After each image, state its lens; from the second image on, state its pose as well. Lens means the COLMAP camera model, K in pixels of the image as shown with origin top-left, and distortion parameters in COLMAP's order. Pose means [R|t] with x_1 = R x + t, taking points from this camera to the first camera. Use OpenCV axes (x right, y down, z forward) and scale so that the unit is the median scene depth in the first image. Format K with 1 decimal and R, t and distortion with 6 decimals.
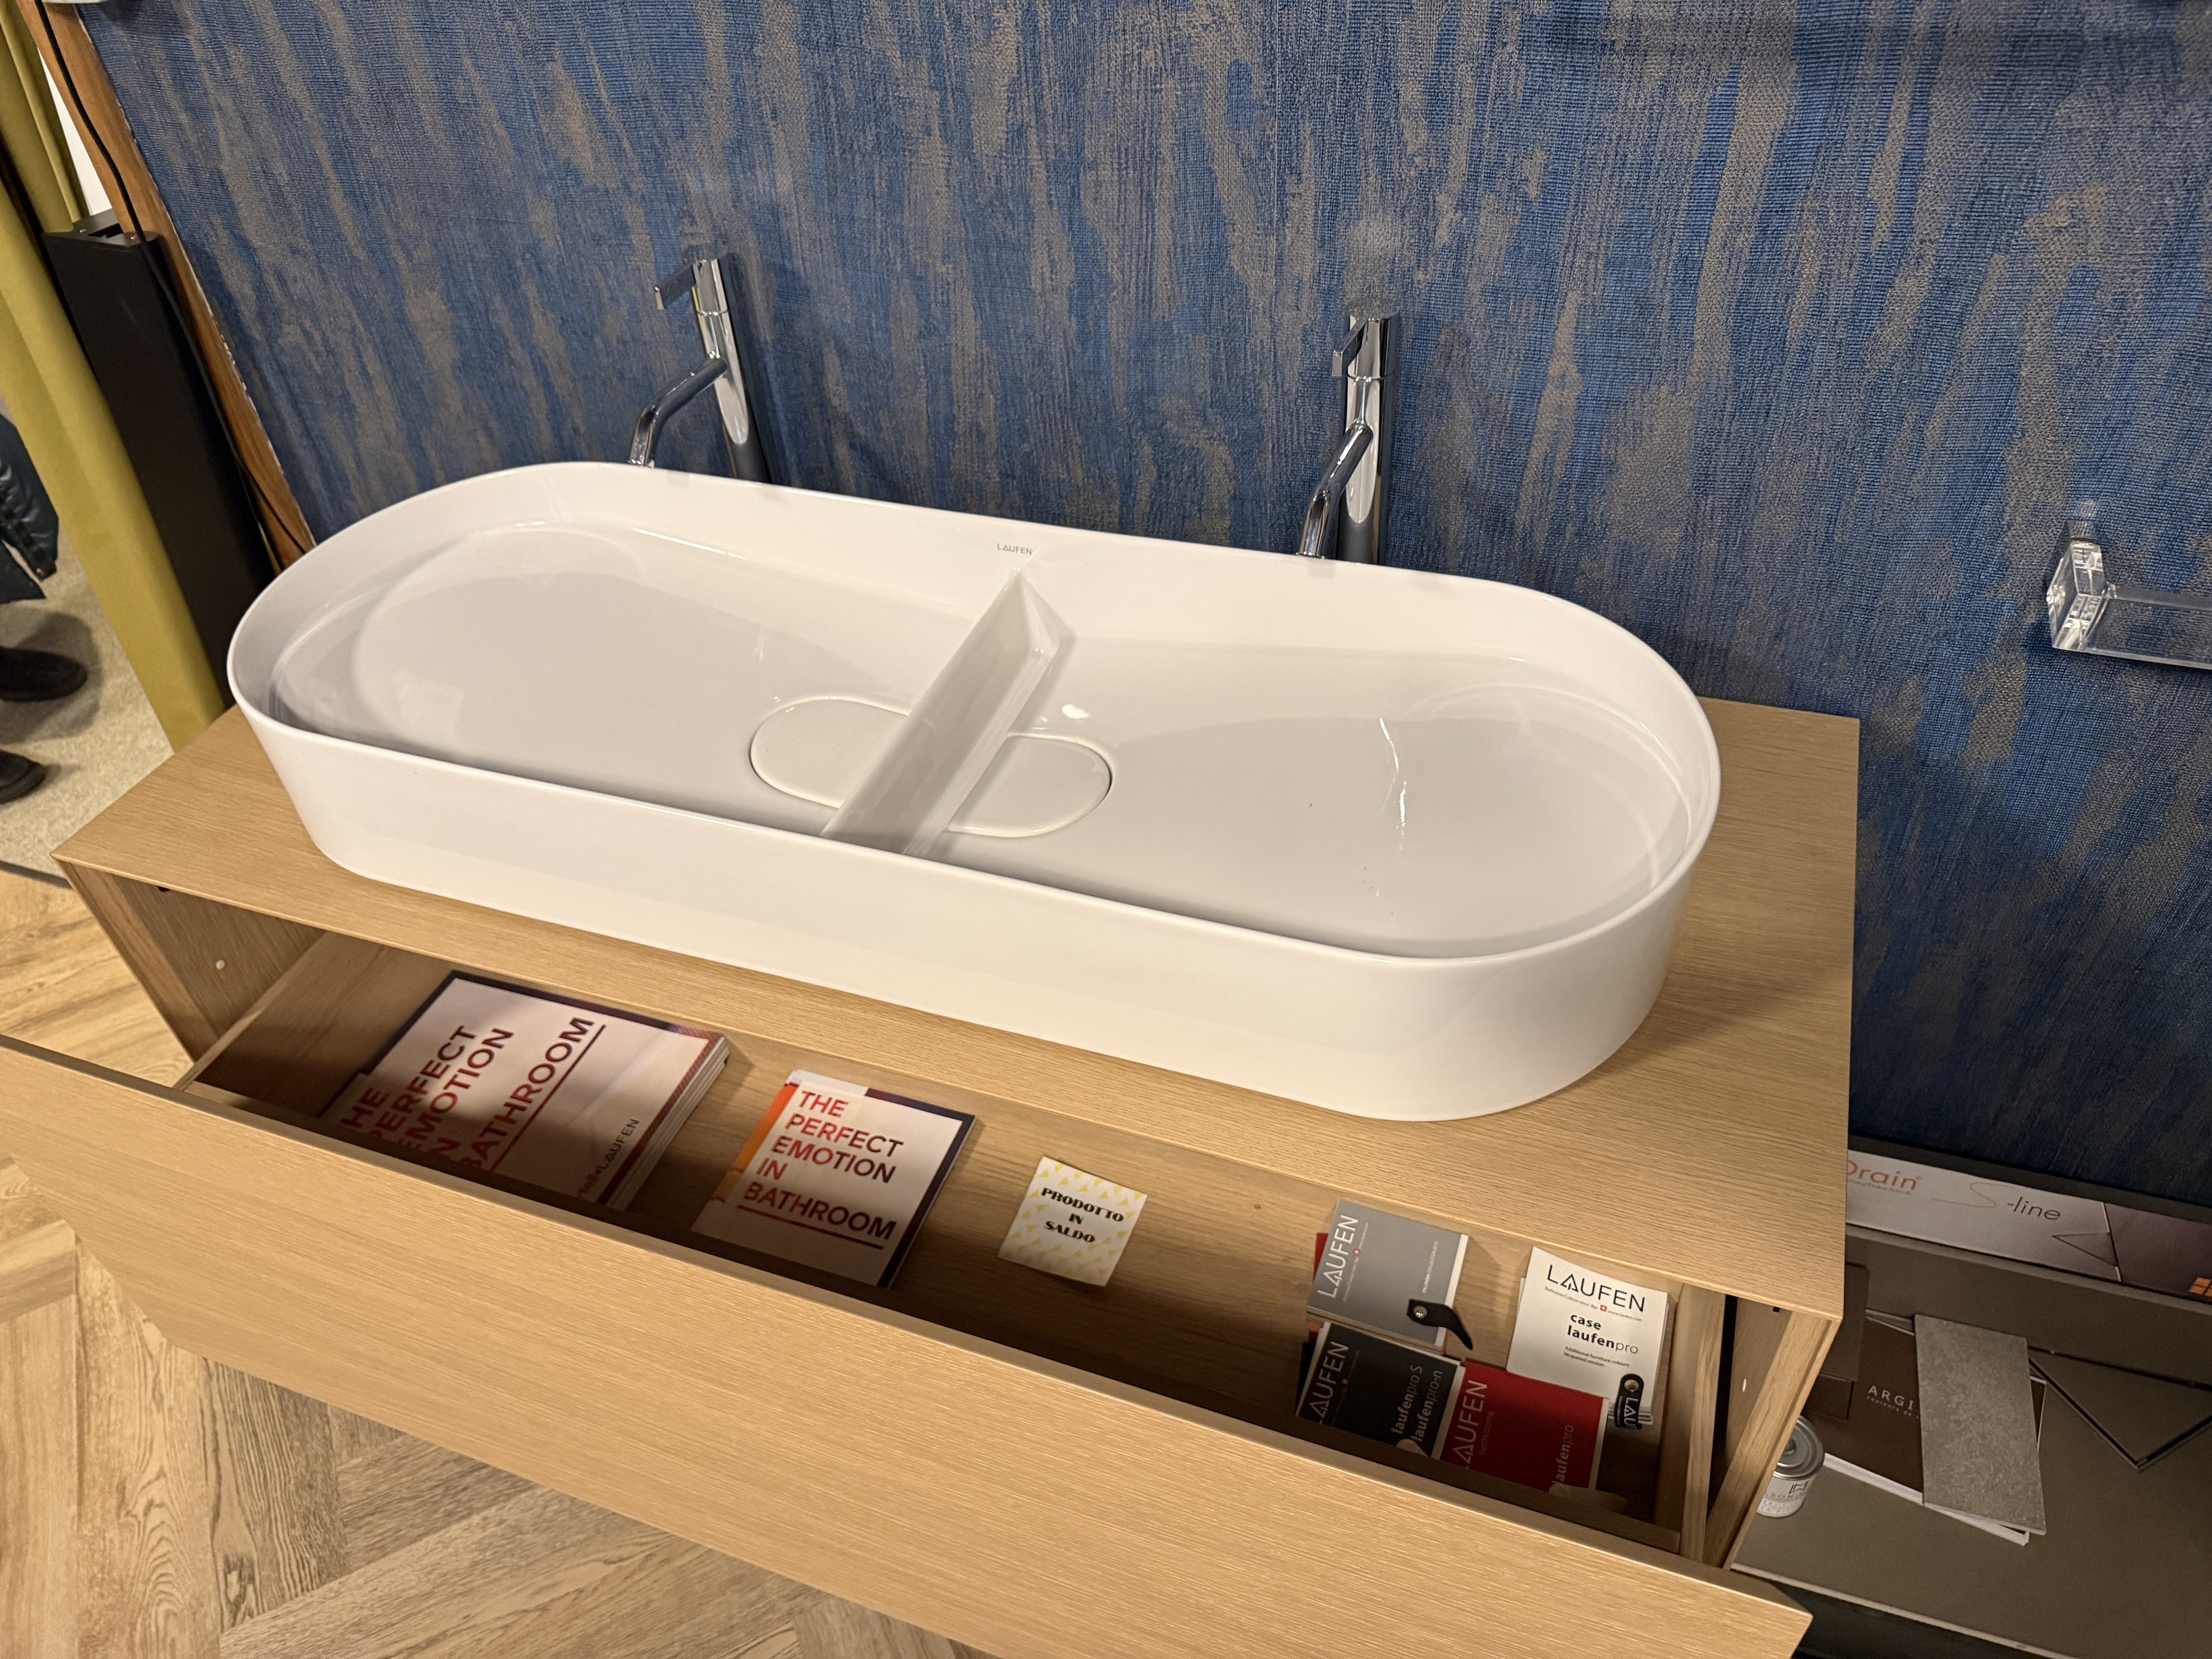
lens RADIAL K [[1559.0, 0, 1106.2], [0, 1559.0, 823.1], [0, 0, 1]] dist [0.000596, -0.008984]
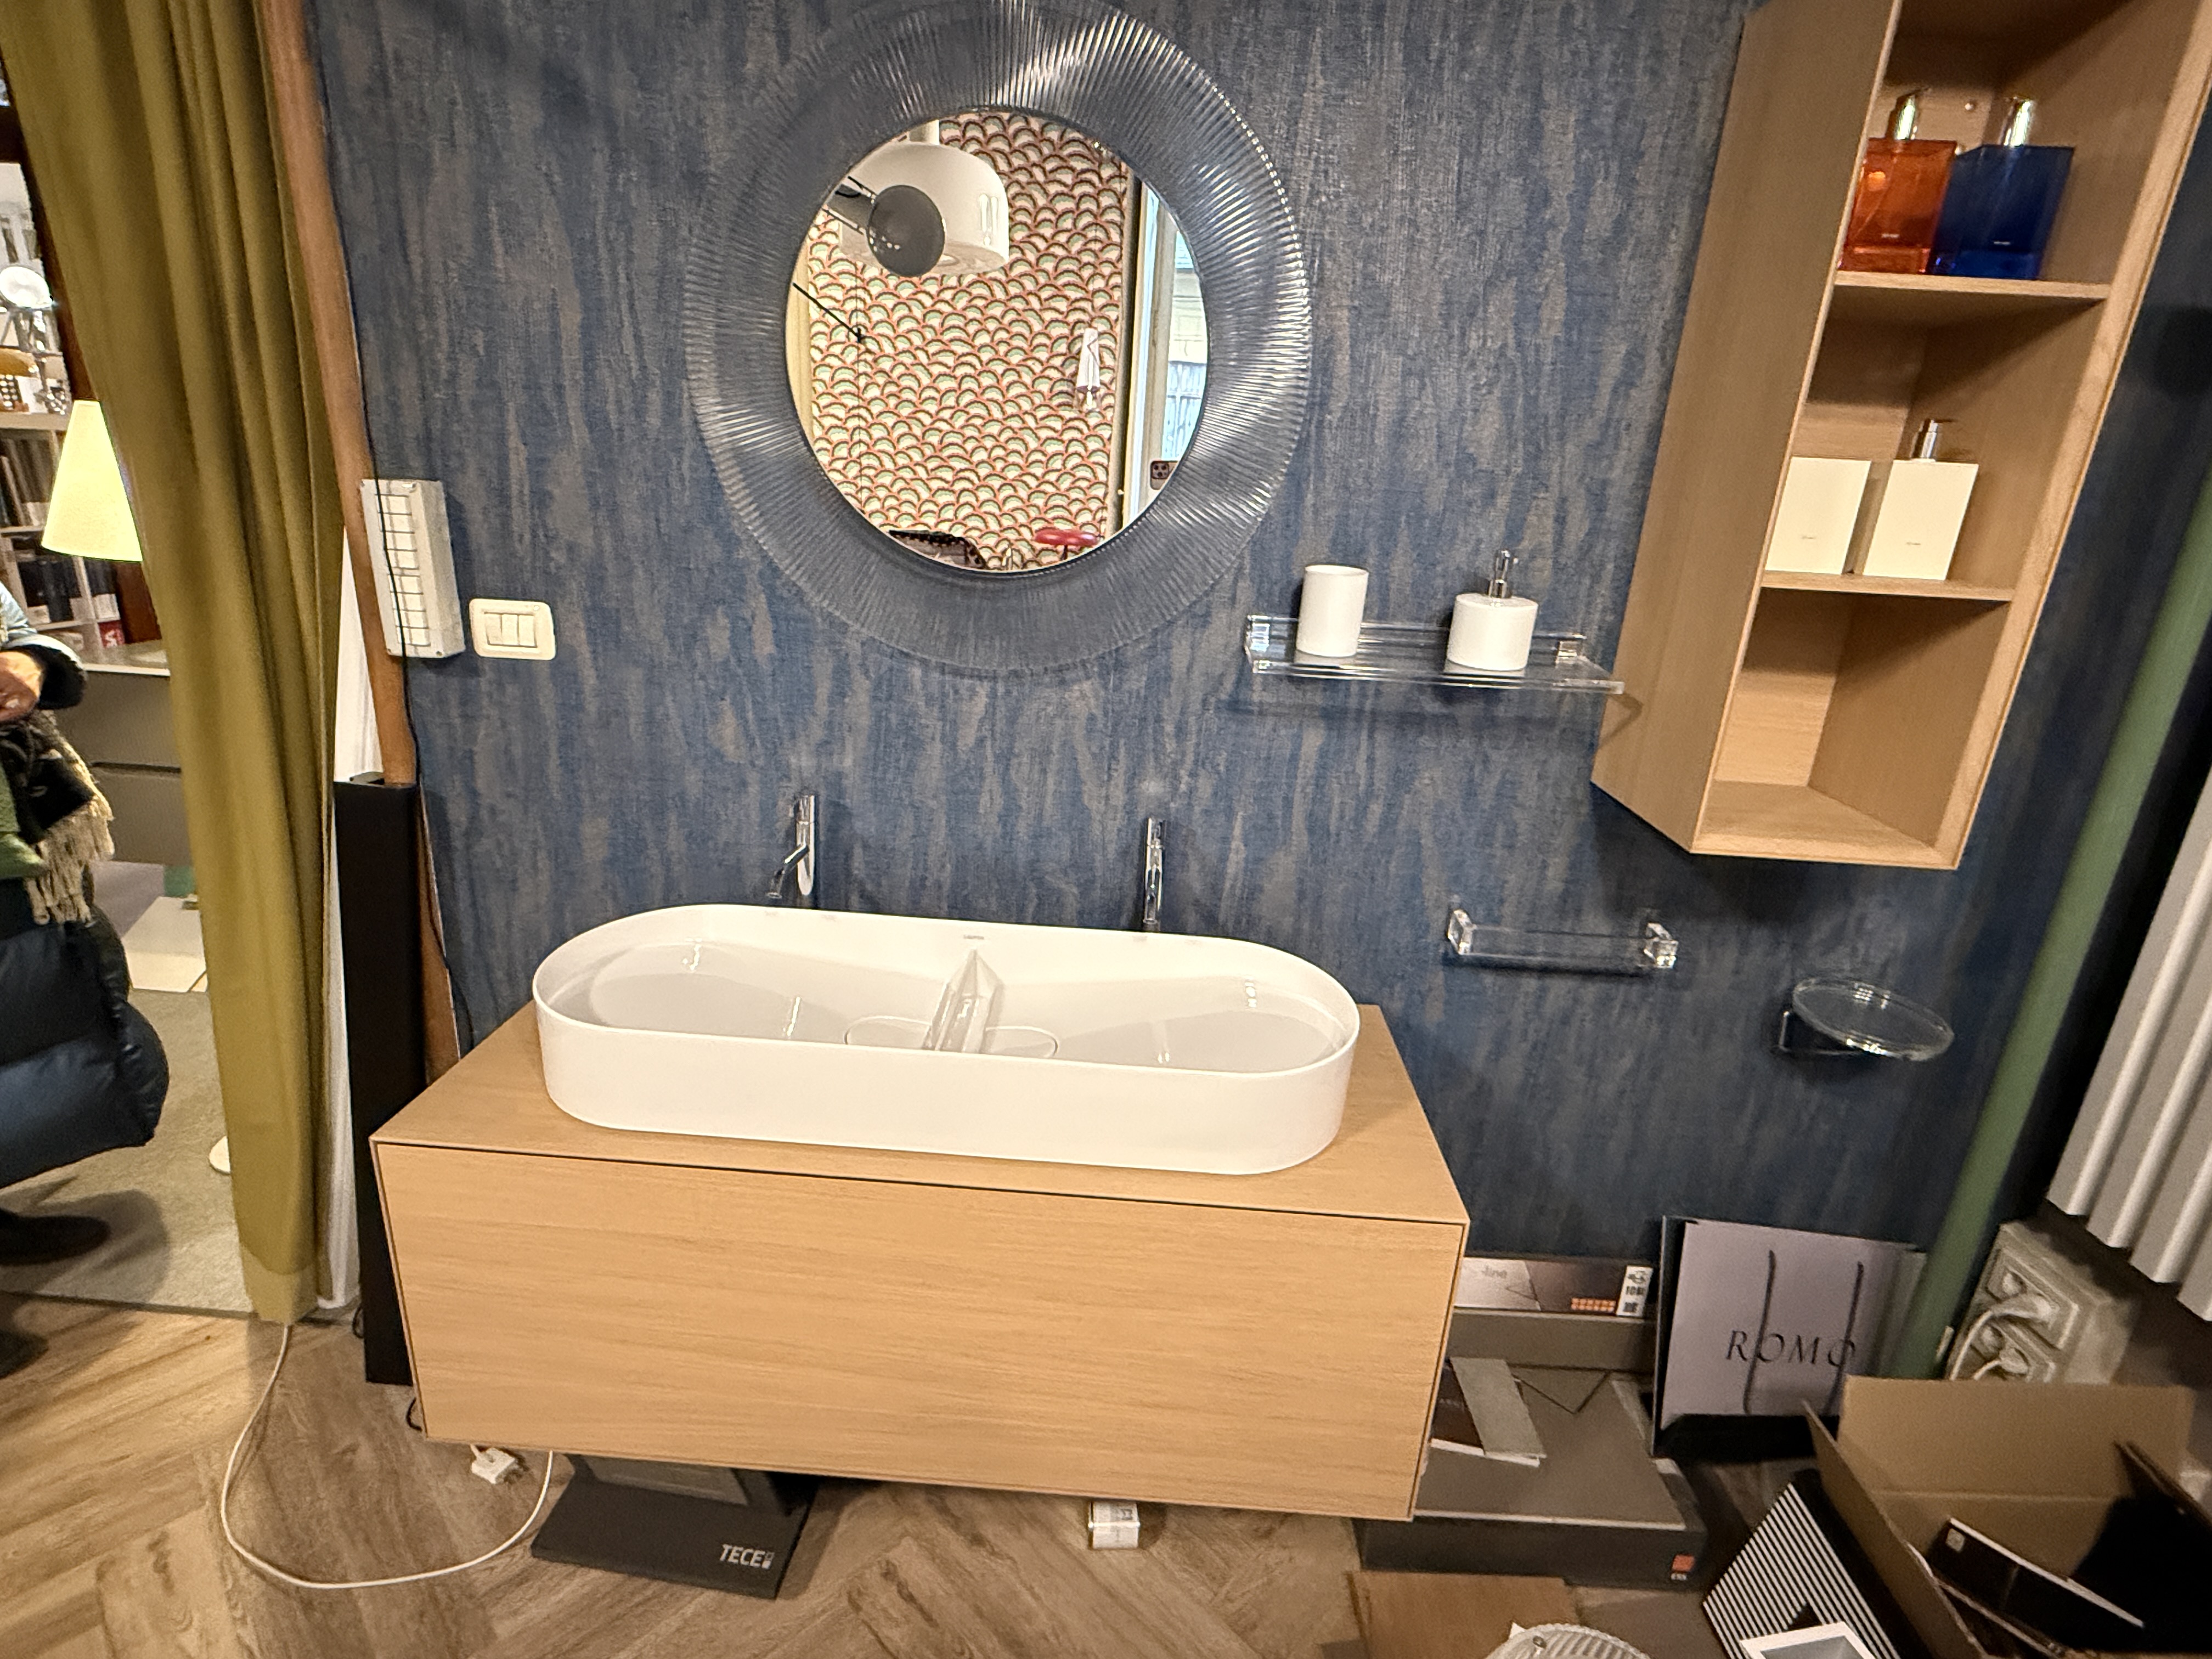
lens RADIAL K [[1083.8, 0, 1109.4], [0, 1083.8, 829.6], [0, 0, 1]] dist [-0.001434, 0.000902]
pose [[0.943689, 0.017236, 0.330385, -0.367906], [0.113259, 0.921469, -0.371575, 0.226950], [-0.310844, 0.388070, 0.867628, -0.271087]]
